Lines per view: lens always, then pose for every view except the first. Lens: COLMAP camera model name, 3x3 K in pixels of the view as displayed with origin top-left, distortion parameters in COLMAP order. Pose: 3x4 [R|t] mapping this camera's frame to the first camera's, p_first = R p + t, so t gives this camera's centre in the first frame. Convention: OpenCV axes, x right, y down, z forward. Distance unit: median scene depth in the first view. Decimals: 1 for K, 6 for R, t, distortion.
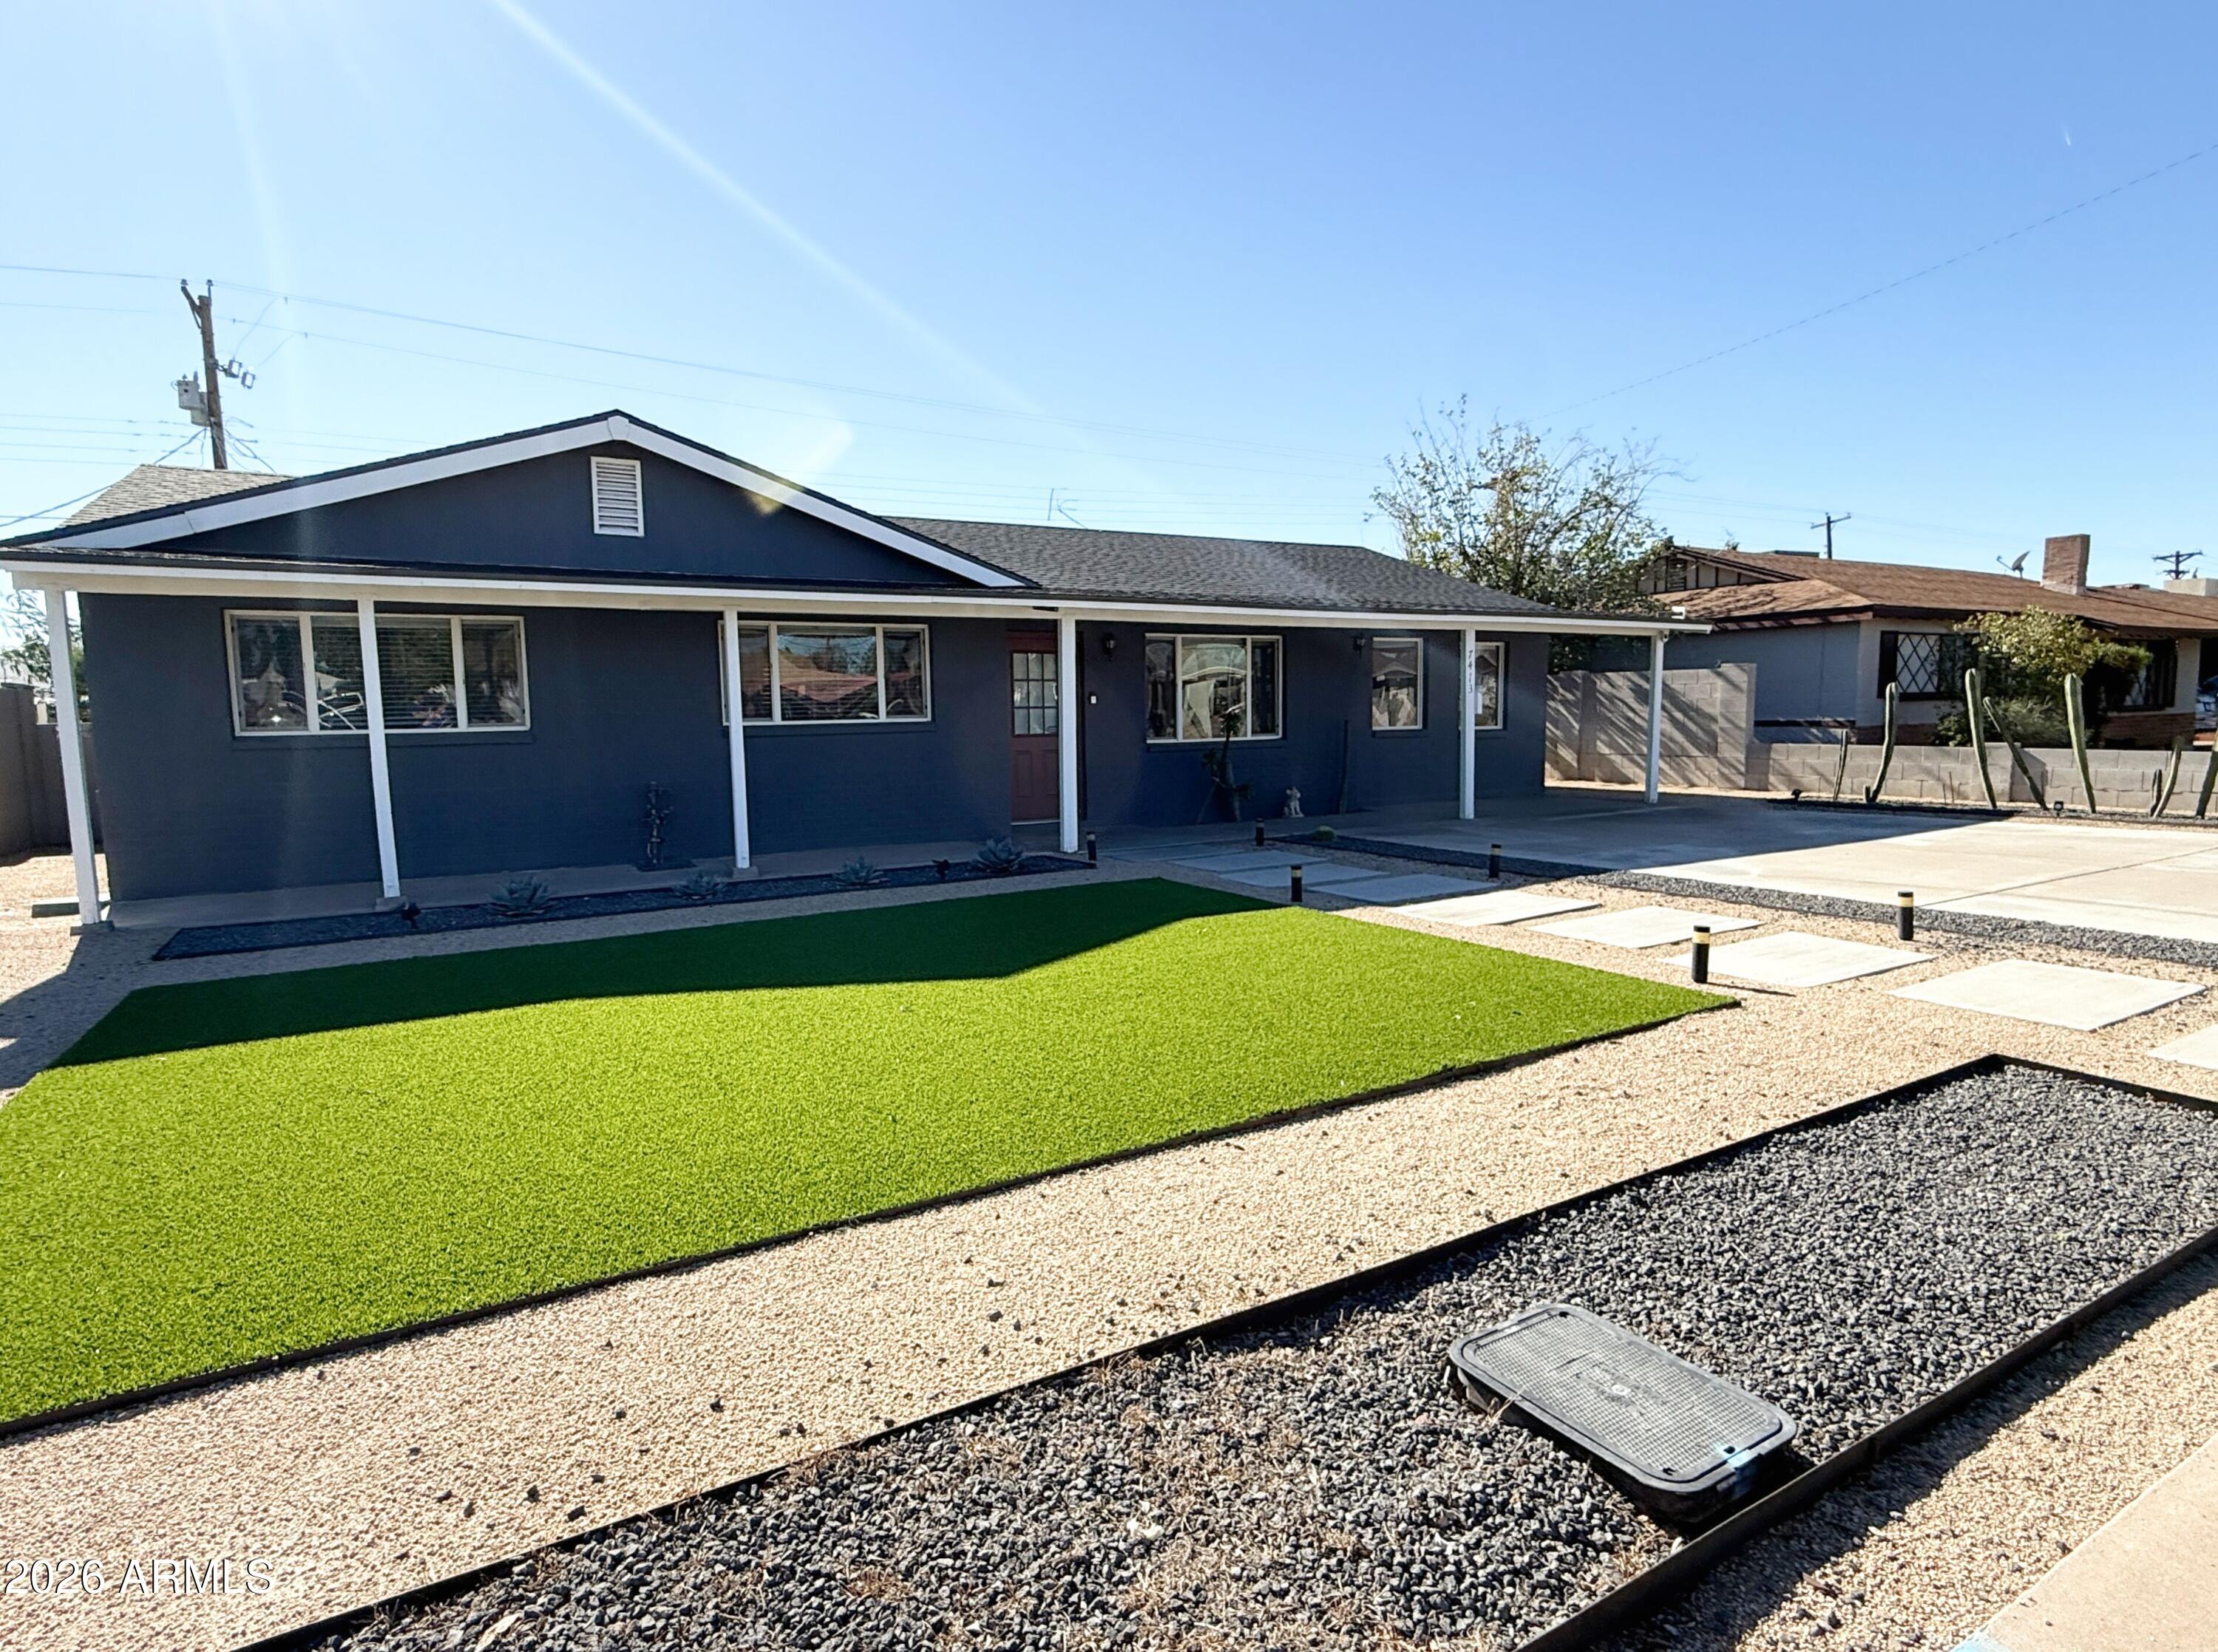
lens RADIAL K [[1144.7, 0, 1109.0], [0, 1144.7, 826.0], [0, 0, 1]] dist [-0.002983, -0.000297]
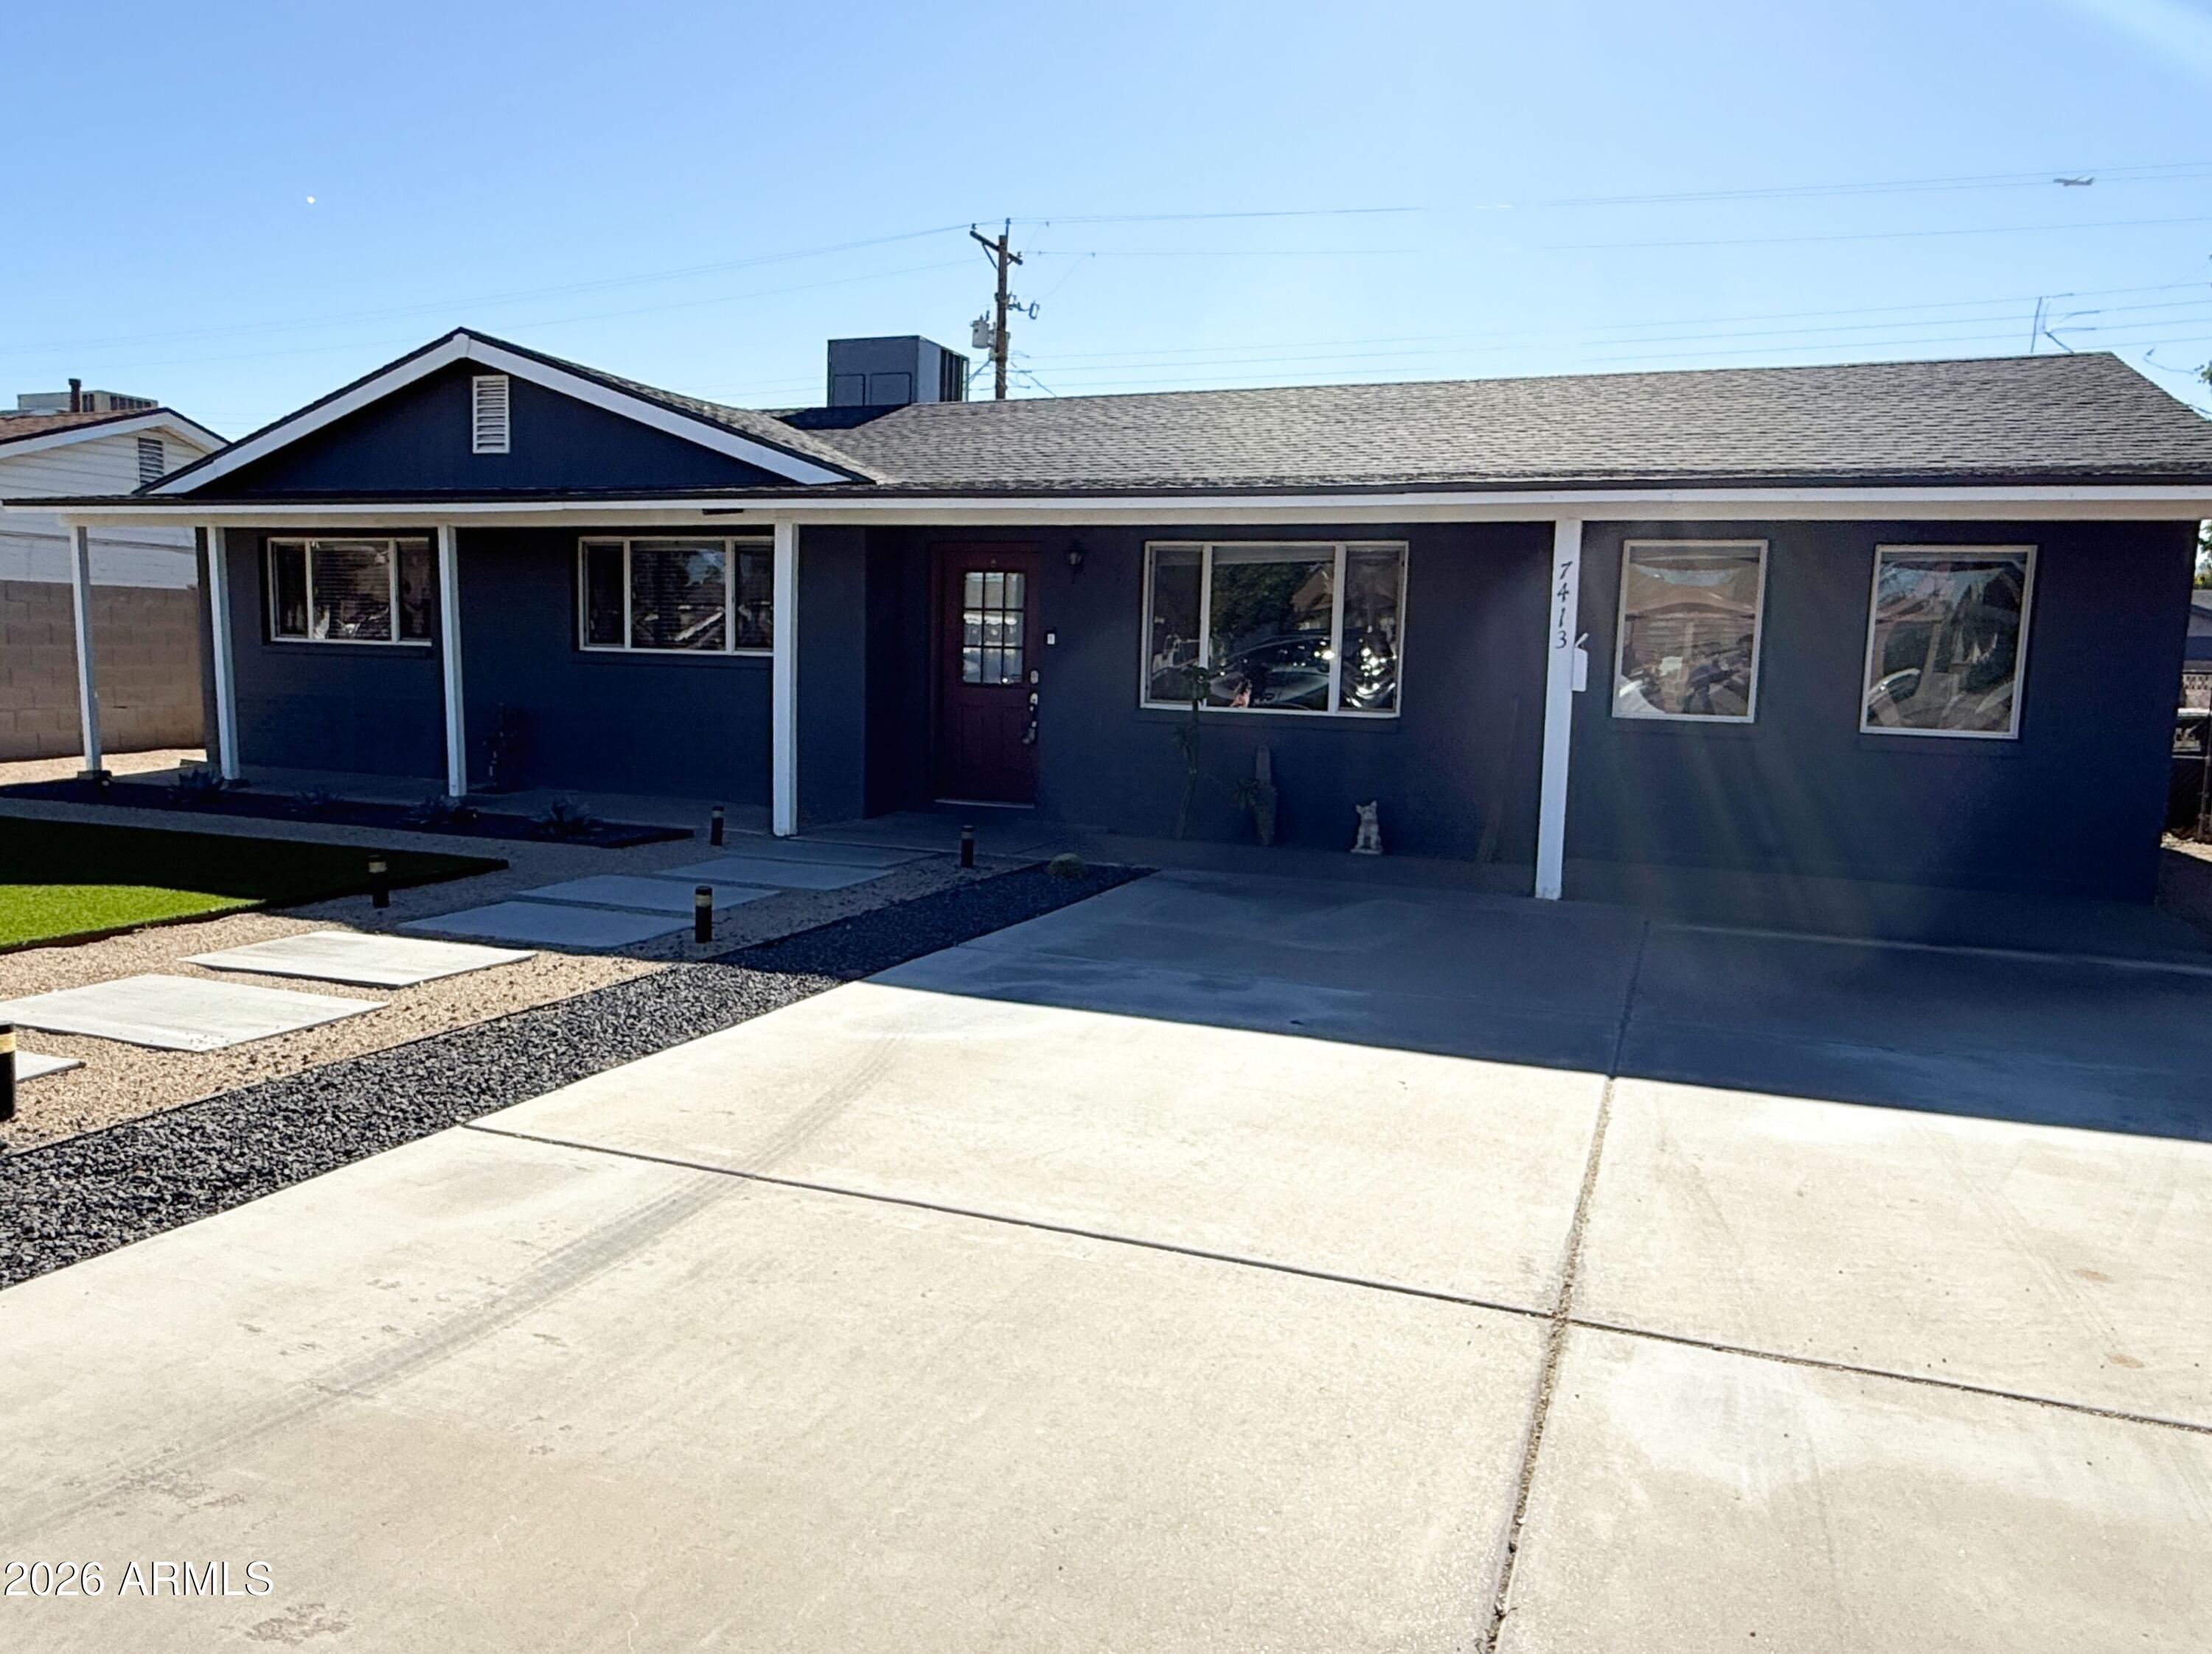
lens RADIAL K [[1533.2, 0, 1106.0], [0, 1533.2, 827.0], [0, 0, 1]] dist [0.004217, 0.001405]
pose [[0.626839, 0.123253, -0.769338, 0.964947], [-0.116880, 0.991111, 0.063551, -0.078966], [0.770332, 0.050084, 0.635673, 0.576087]]
